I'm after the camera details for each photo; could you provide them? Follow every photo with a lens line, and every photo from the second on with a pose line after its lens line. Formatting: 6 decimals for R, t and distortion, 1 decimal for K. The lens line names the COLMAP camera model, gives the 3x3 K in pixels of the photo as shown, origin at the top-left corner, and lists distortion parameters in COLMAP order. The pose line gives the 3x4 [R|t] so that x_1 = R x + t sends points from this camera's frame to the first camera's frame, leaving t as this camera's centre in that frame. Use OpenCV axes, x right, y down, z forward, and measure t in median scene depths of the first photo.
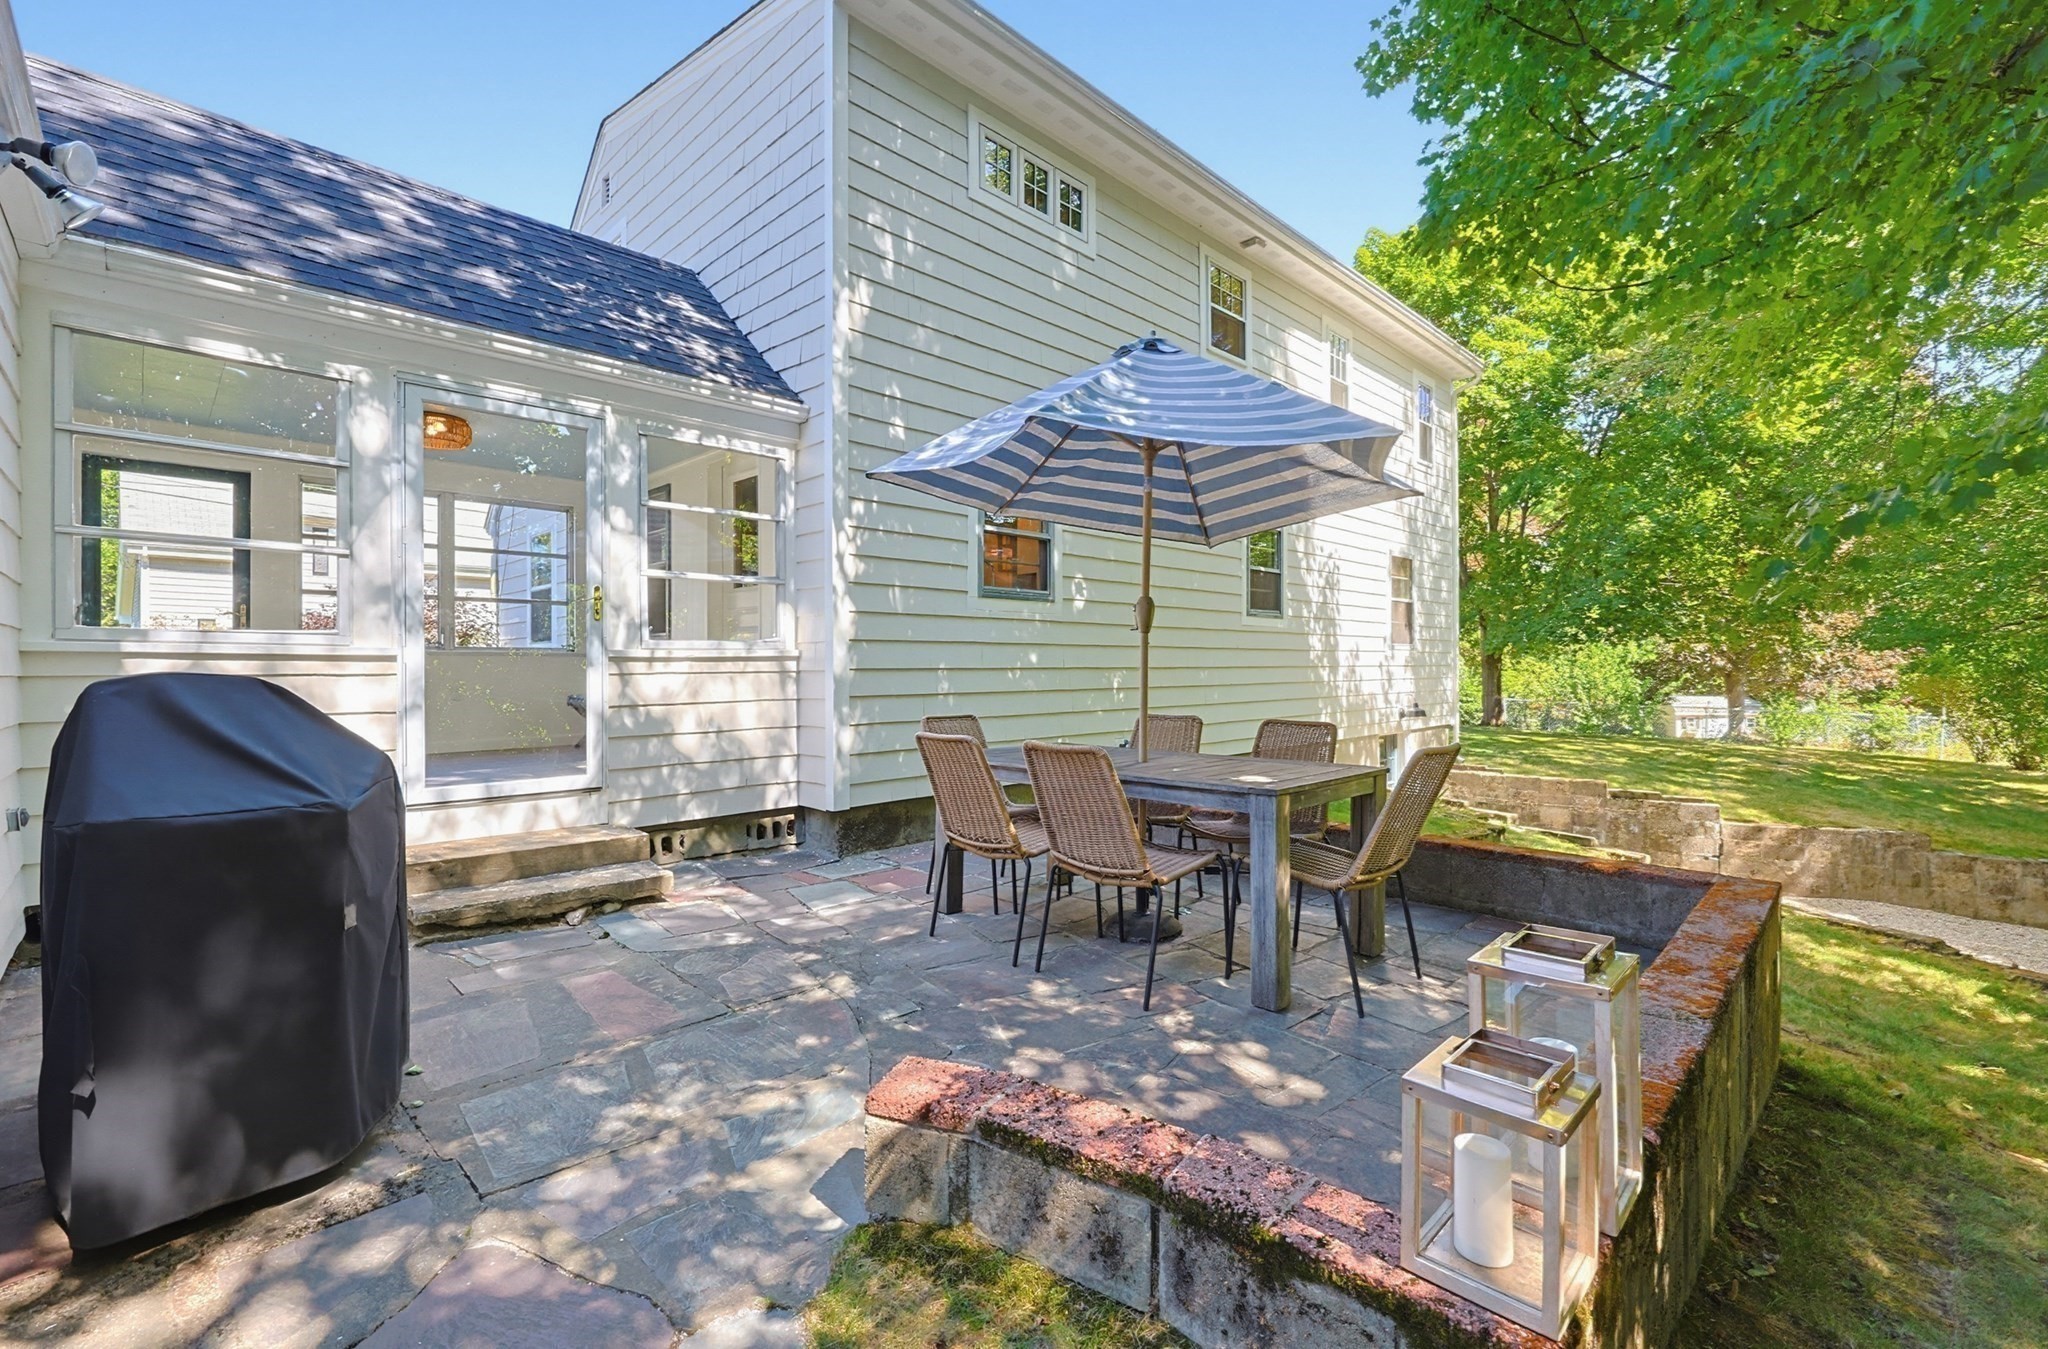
lens RADIAL K [[881.4, 0, 1023.2], [0, 881.4, 661.3], [0, 0, 1]] dist [-0.001096, 0.000036]
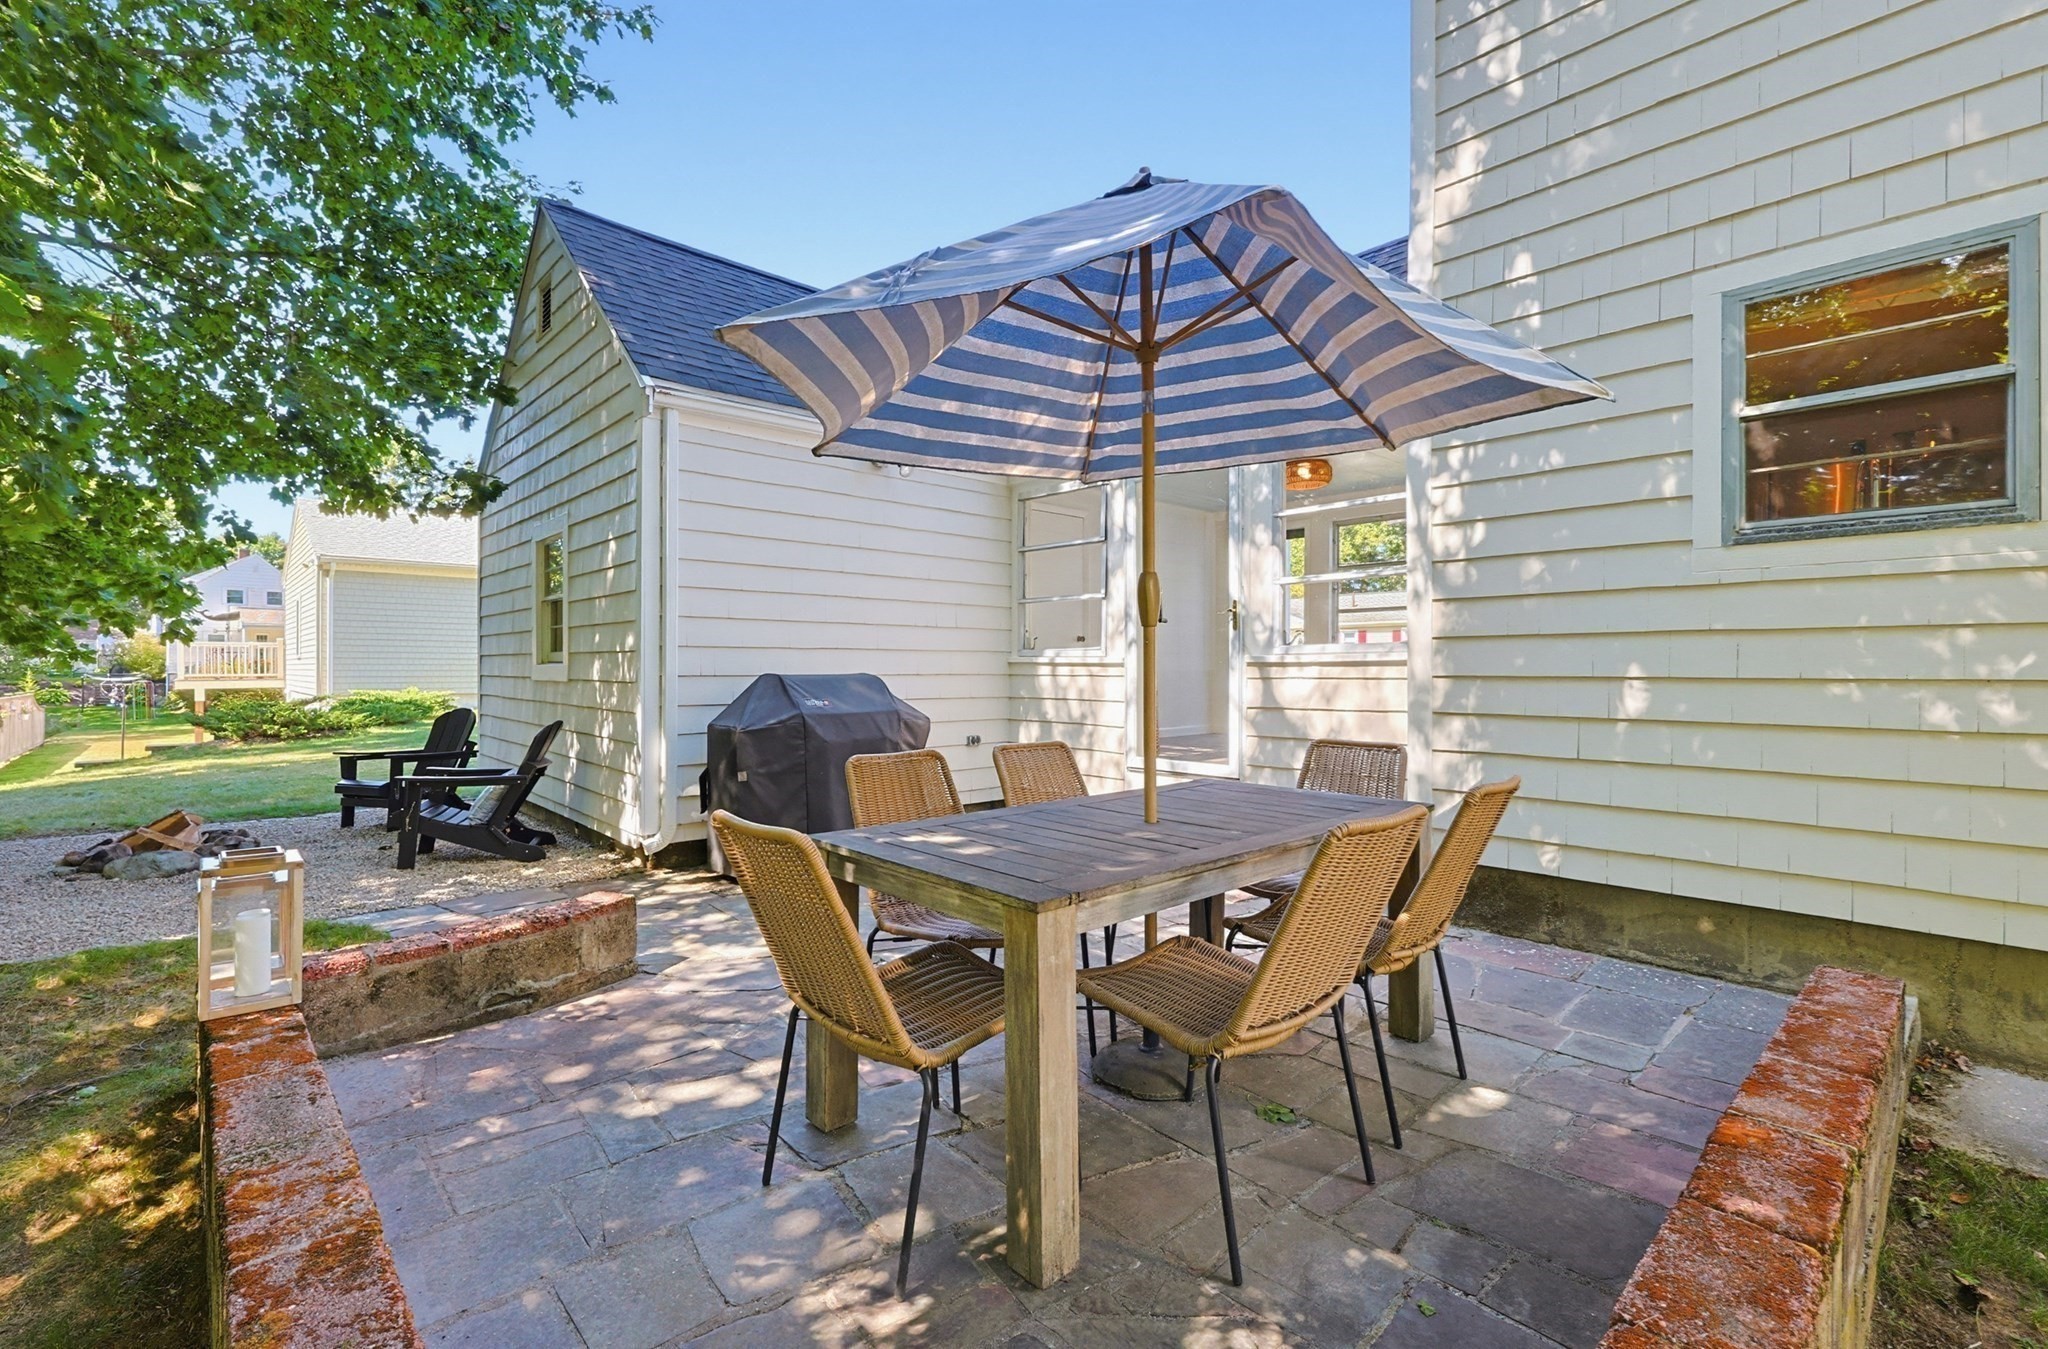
lens RADIAL K [[891.0, 0, 1025.0], [0, 891.0, 680.6], [0, 0, 1]] dist [-0.002212, -0.000056]
pose [[-0.032519, 0.018592, -0.999298, 0.269303], [0.006689, 0.999809, 0.018384, -0.001806], [0.999449, -0.006086, -0.032637, 0.306693]]
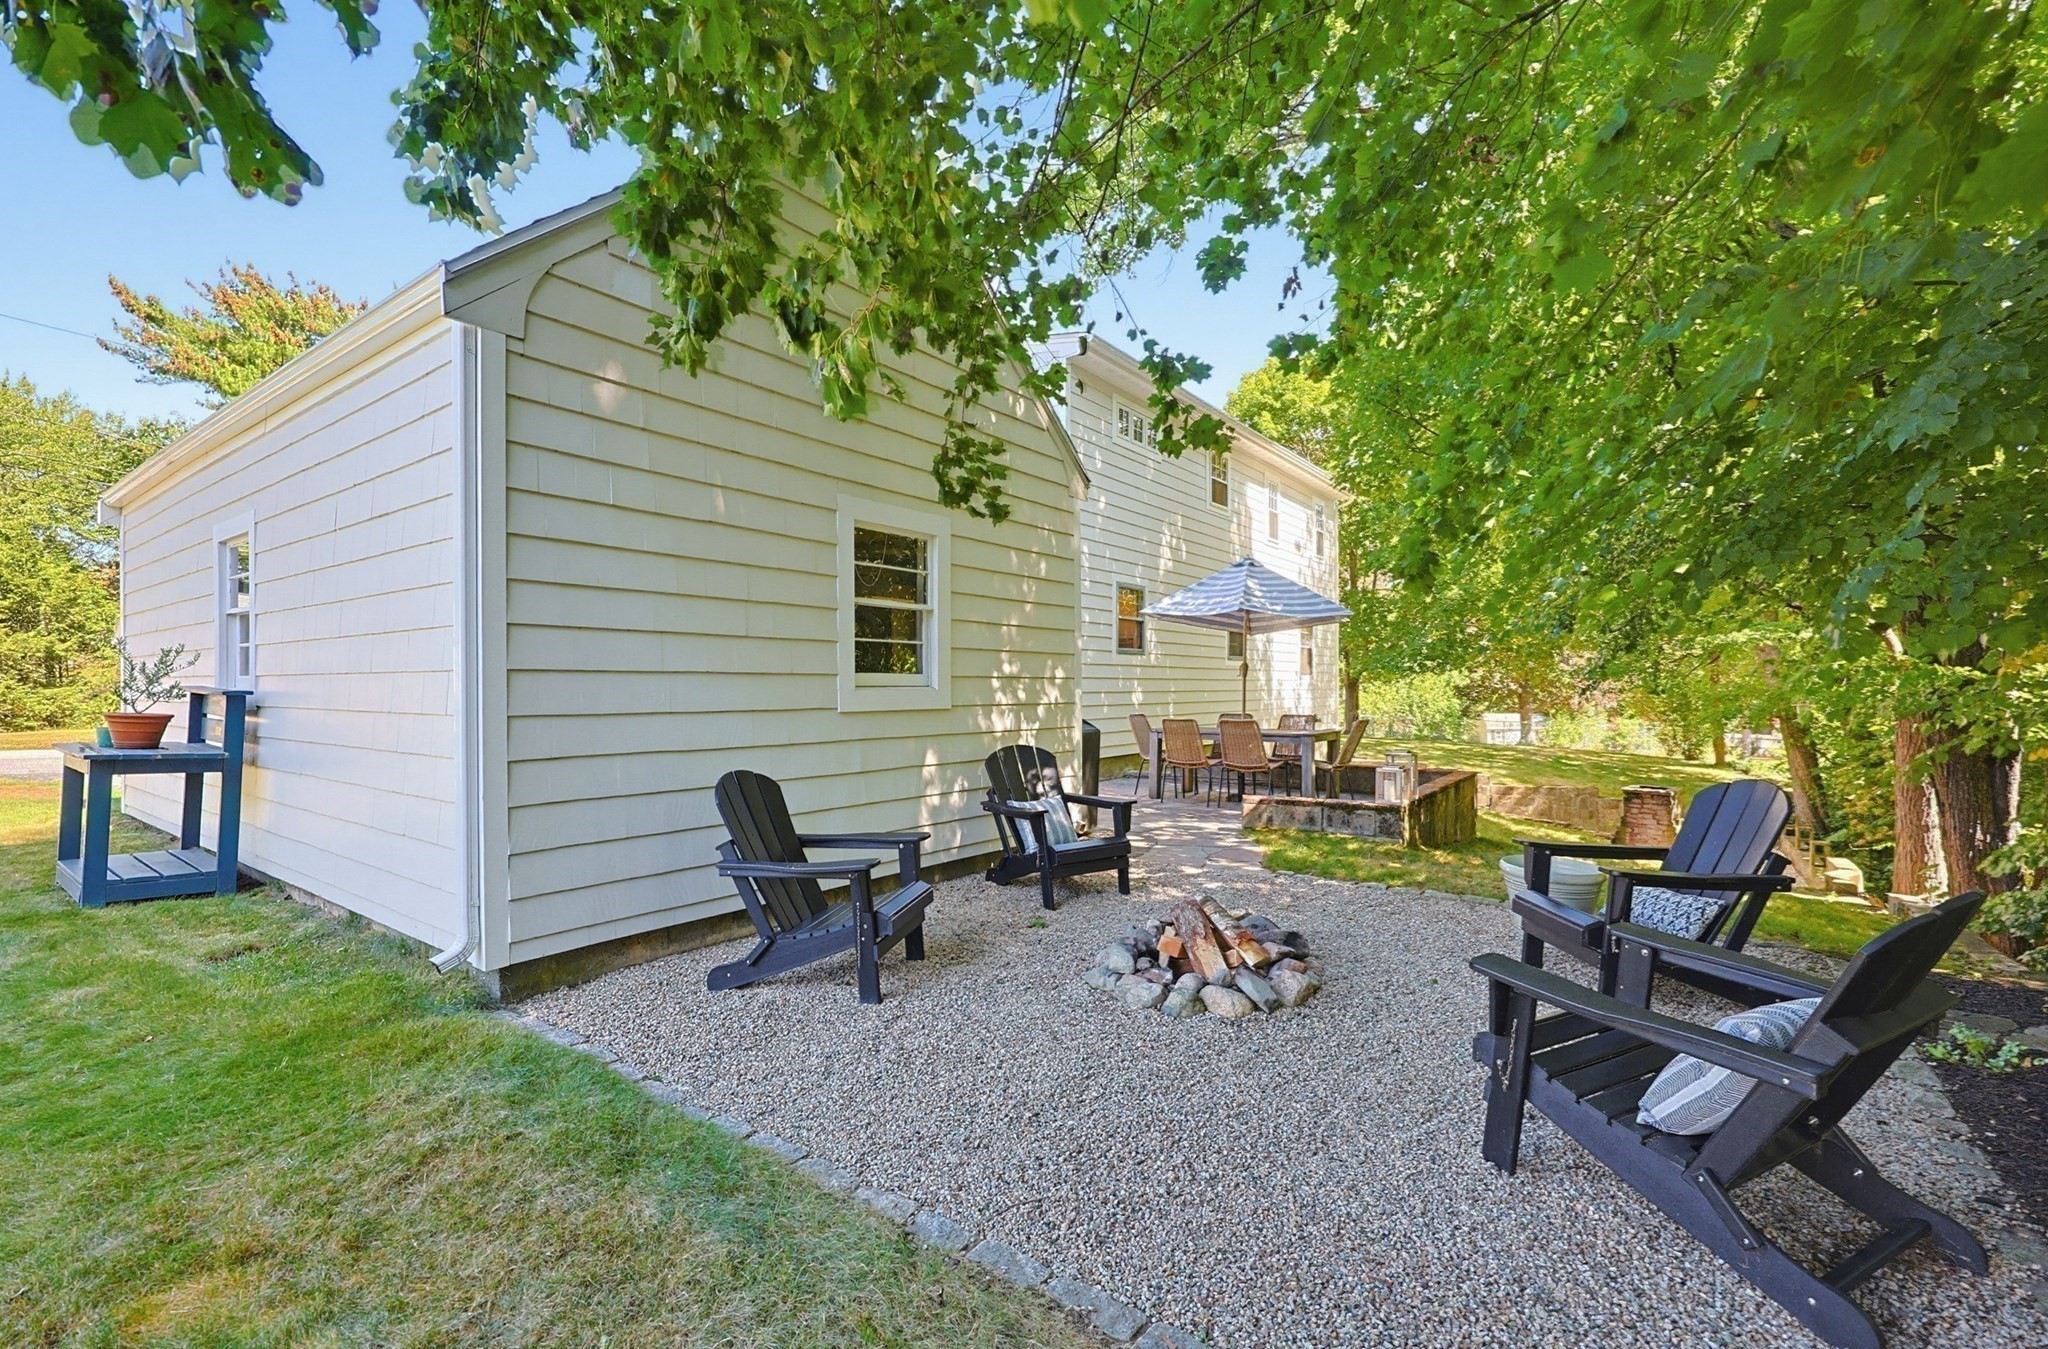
lens RADIAL K [[891.0, 0, 1025.0], [0, 891.0, 680.6], [0, 0, 1]] dist [-0.002212, -0.000056]
pose [[0.988885, 0.004703, 0.148606, -0.277324], [-0.004592, 0.999989, -0.001088, -0.006753], [-0.148609, 0.000393, 0.988896, -0.450908]]
